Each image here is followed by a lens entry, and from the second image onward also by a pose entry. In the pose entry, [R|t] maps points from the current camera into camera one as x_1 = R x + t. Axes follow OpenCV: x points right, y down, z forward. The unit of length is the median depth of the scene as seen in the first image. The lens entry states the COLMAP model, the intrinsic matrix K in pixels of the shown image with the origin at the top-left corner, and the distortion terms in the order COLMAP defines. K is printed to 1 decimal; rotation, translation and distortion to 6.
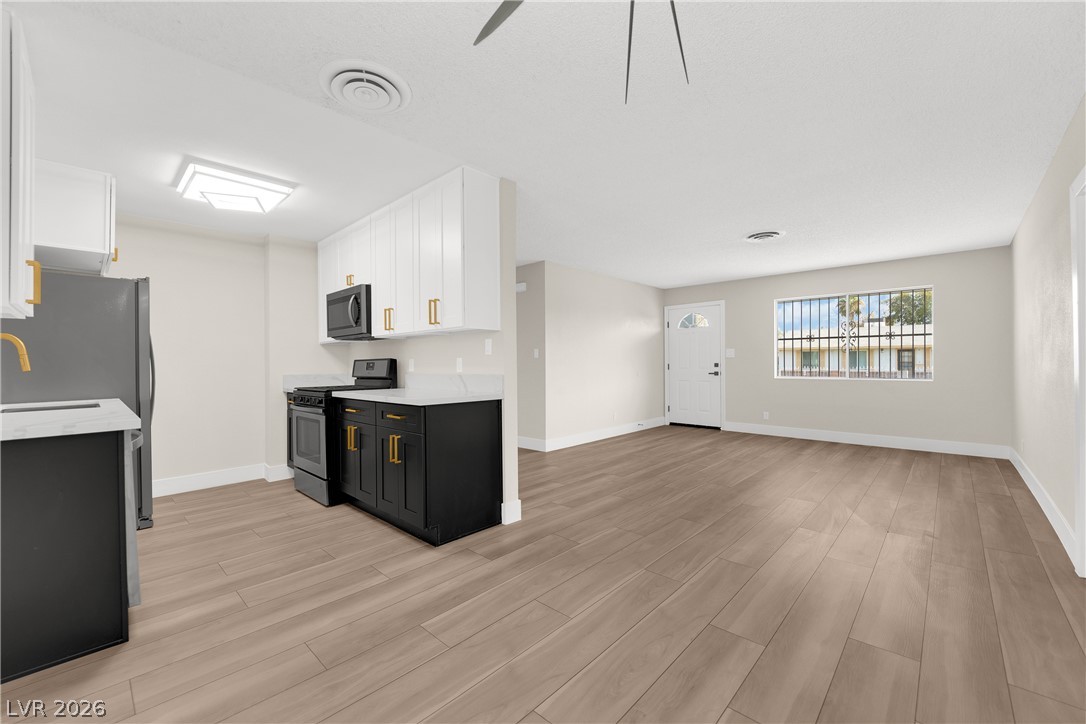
lens RADIAL K [[436.7, 0, 541.6], [0, 436.7, 363.3], [0, 0, 1]] dist [-0.014132, -0.001116]
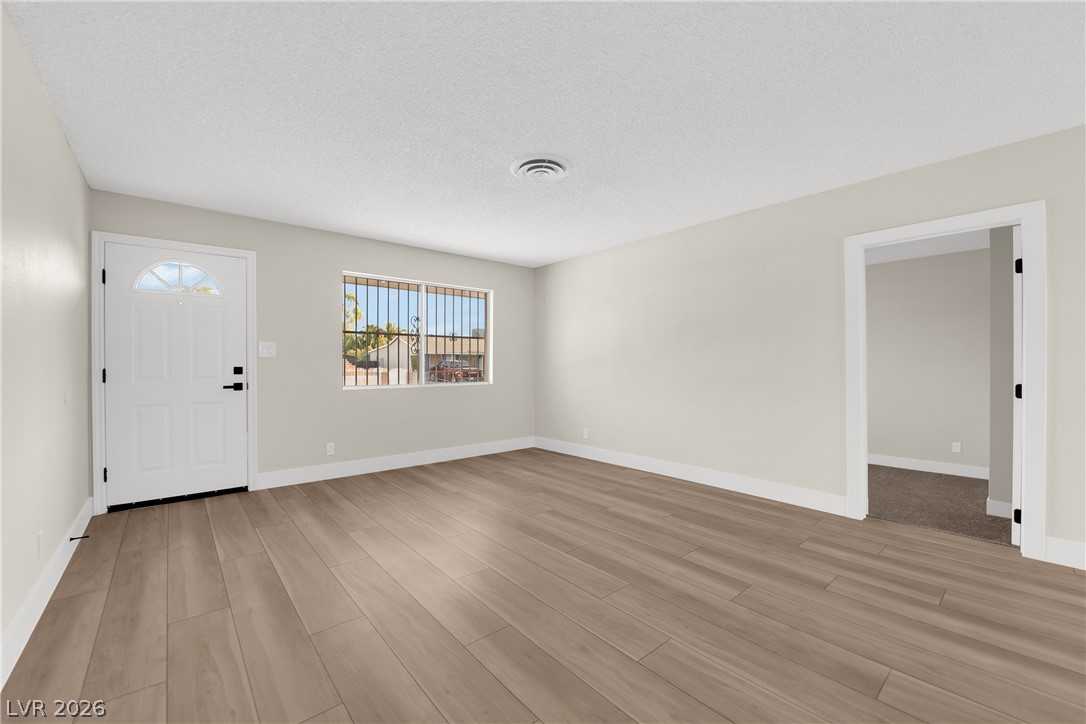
lens RADIAL K [[436.7, 0, 535.1], [0, 436.7, 364.0], [0, 0, 1]] dist [-0.014132, -0.001116]
pose [[0.116508, 0.004616, 0.993179, -0.150133], [0.000041, 0.999989, -0.004652, -0.003301], [-0.993190, 0.000583, 0.116507, 1.062111]]
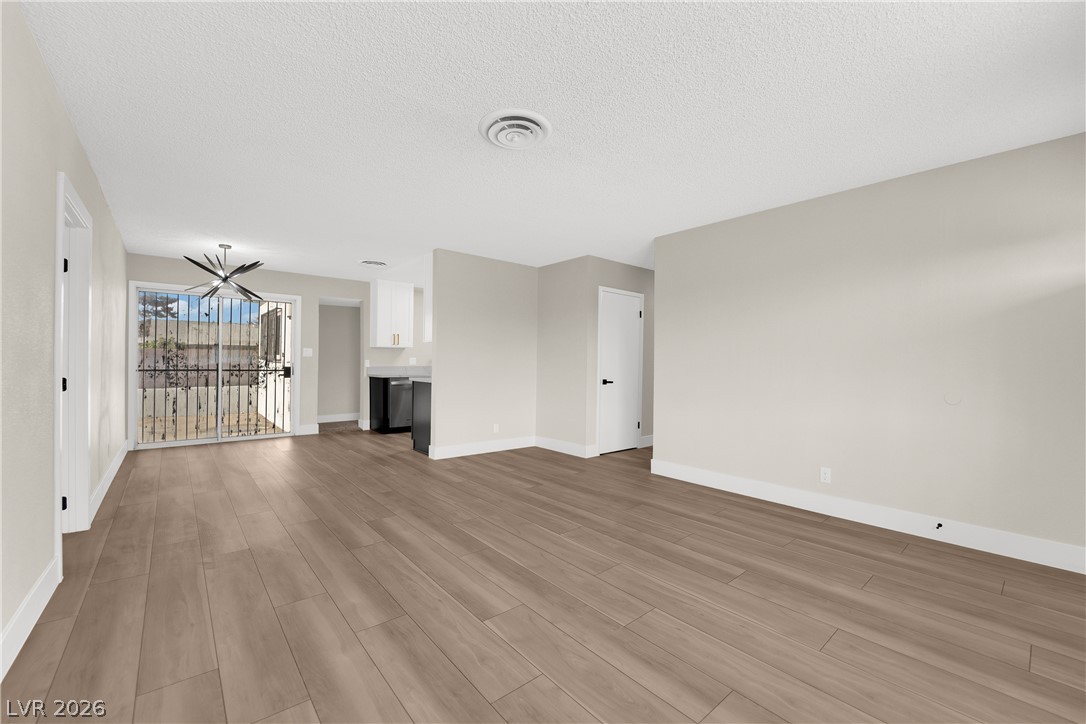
lens RADIAL K [[436.7, 0, 541.8], [0, 436.7, 368.1], [0, 0, 1]] dist [-0.014132, -0.001116]
pose [[-0.109902, 0.022683, -0.993684, 1.191422], [-0.008913, 0.999677, 0.023806, -0.015755], [0.993902, 0.011473, -0.109664, 1.246365]]
